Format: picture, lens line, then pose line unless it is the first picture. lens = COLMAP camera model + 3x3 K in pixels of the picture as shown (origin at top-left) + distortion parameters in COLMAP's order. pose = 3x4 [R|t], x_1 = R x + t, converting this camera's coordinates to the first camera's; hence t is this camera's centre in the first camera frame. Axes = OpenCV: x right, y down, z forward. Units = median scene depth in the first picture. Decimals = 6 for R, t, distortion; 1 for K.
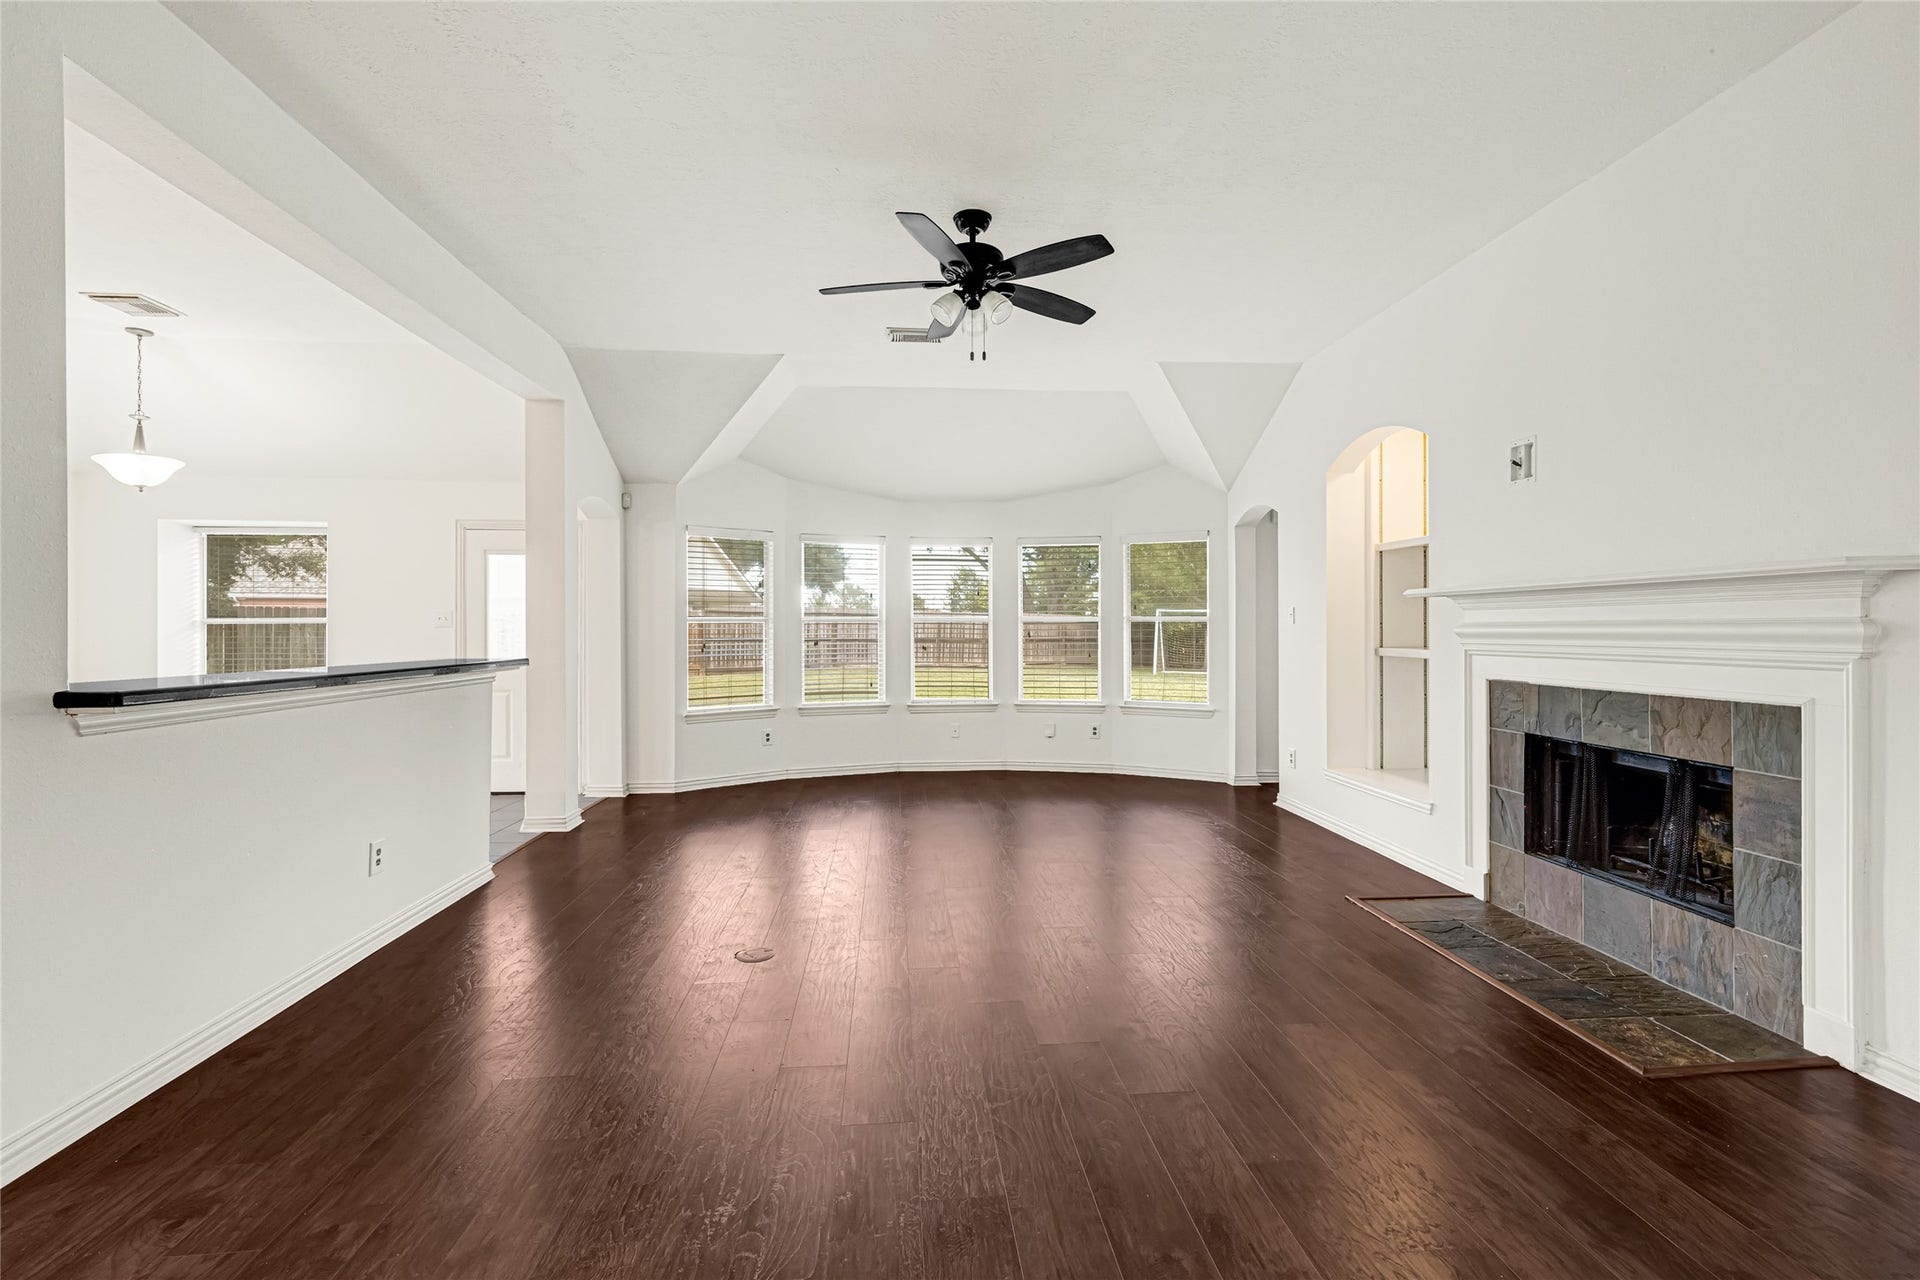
lens RADIAL K [[848.9, 0, 966.9], [0, 848.9, 631.0], [0, 0, 1]] dist [0.001049, 0.000286]
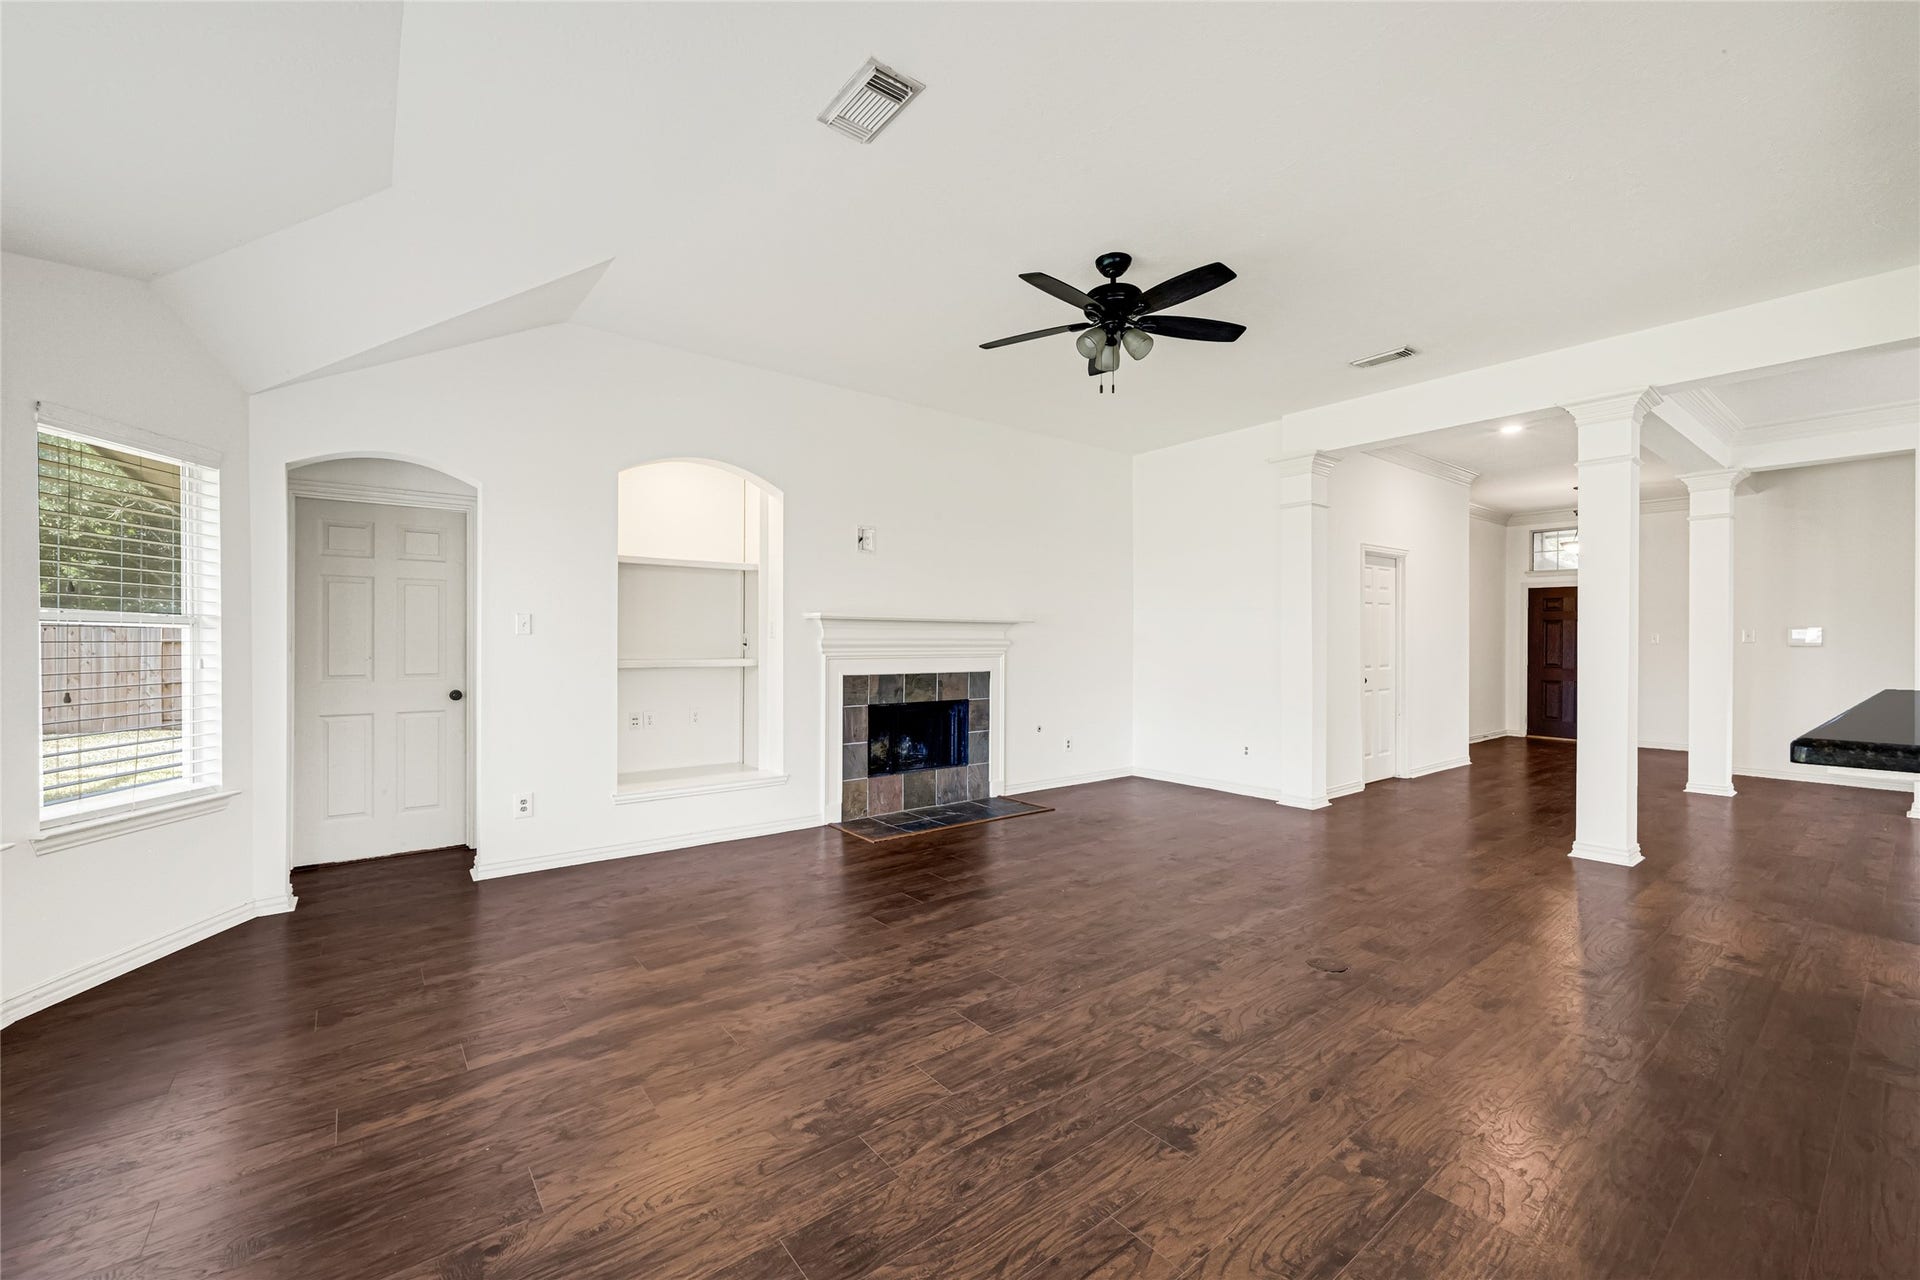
lens RADIAL K [[768.9, 0, 962.3], [0, 768.9, 643.4], [0, 0, 1]] dist [0.000245, 0.000042]
pose [[-0.549857, -0.001634, 0.835257, -0.754006], [0.000752, 0.999997, 0.002451, -0.003887], [-0.835258, 0.001976, -0.549854, 1.814601]]
